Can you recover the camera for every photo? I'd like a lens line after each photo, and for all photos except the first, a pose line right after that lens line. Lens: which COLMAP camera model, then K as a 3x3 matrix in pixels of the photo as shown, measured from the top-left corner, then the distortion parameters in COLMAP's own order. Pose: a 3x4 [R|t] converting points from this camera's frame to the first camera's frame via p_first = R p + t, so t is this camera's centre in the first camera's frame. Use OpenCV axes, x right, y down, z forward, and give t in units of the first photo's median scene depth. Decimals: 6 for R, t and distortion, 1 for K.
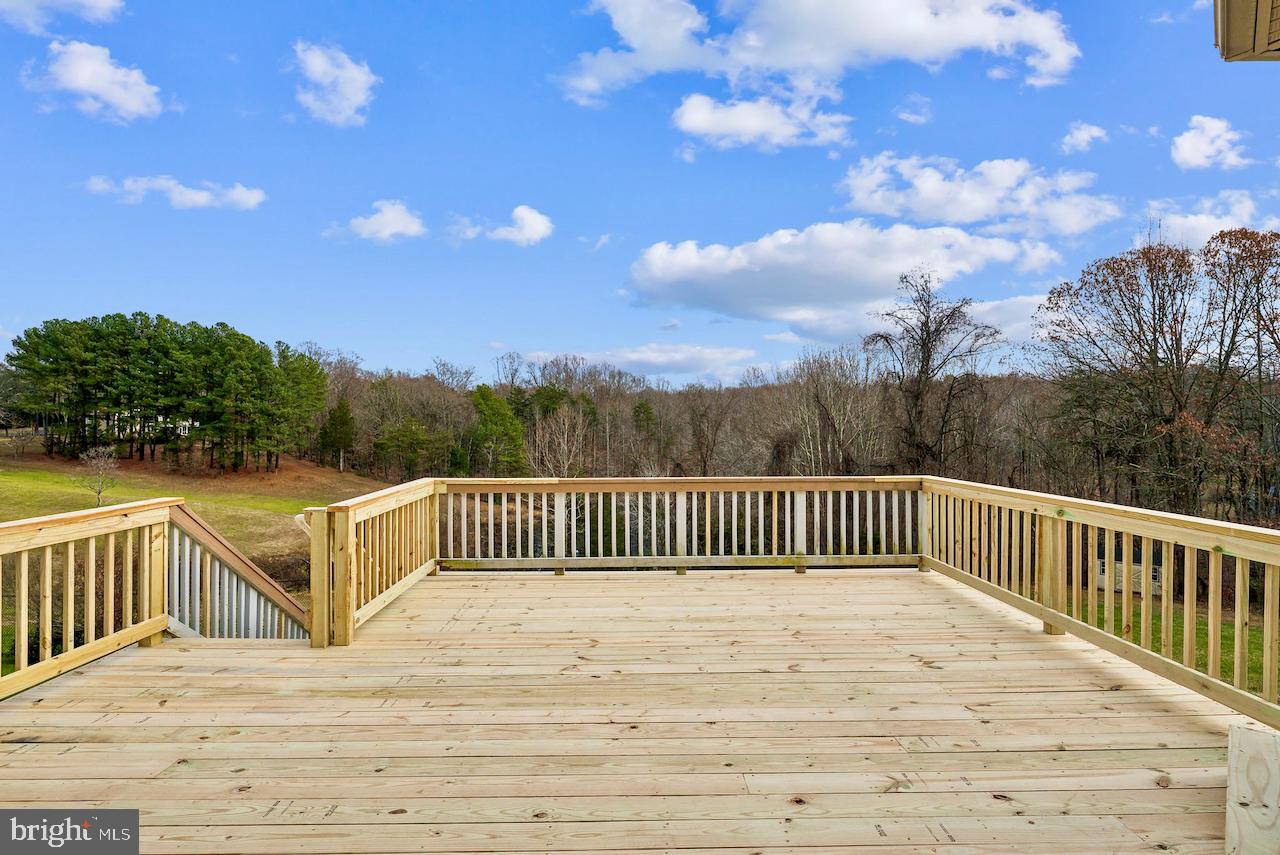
lens RADIAL K [[597.9, 0, 640.8], [0, 597.9, 423.5], [0, 0, 1]] dist [0.002663, -0.000335]
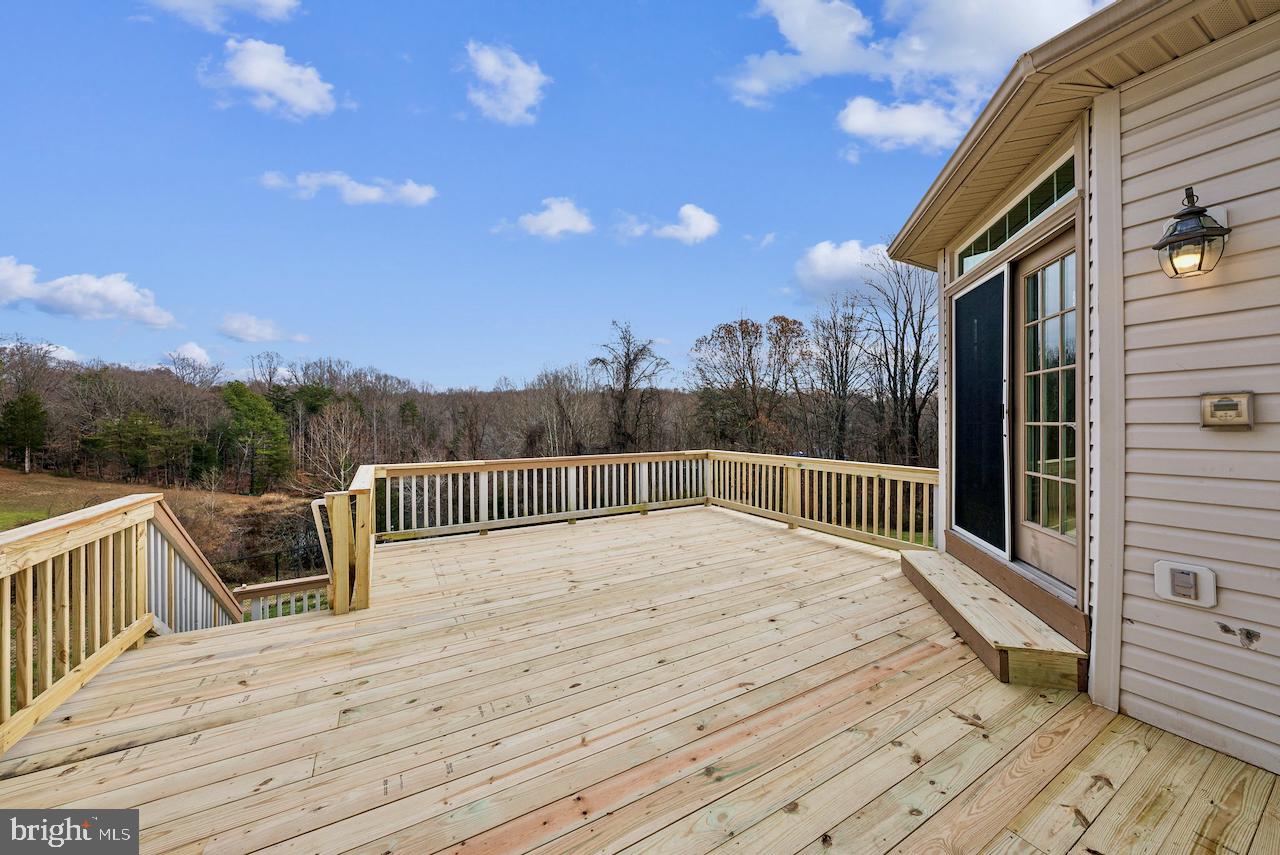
lens RADIAL K [[439.9, 0, 639.0], [0, 439.9, 423.3], [0, 0, 1]] dist [-0.000986, 0.000014]
pose [[0.879886, -0.002461, 0.475179, -0.314812], [-0.001800, 0.999962, 0.008513, 0.001480], [-0.475182, -0.008346, 0.879848, -0.002116]]
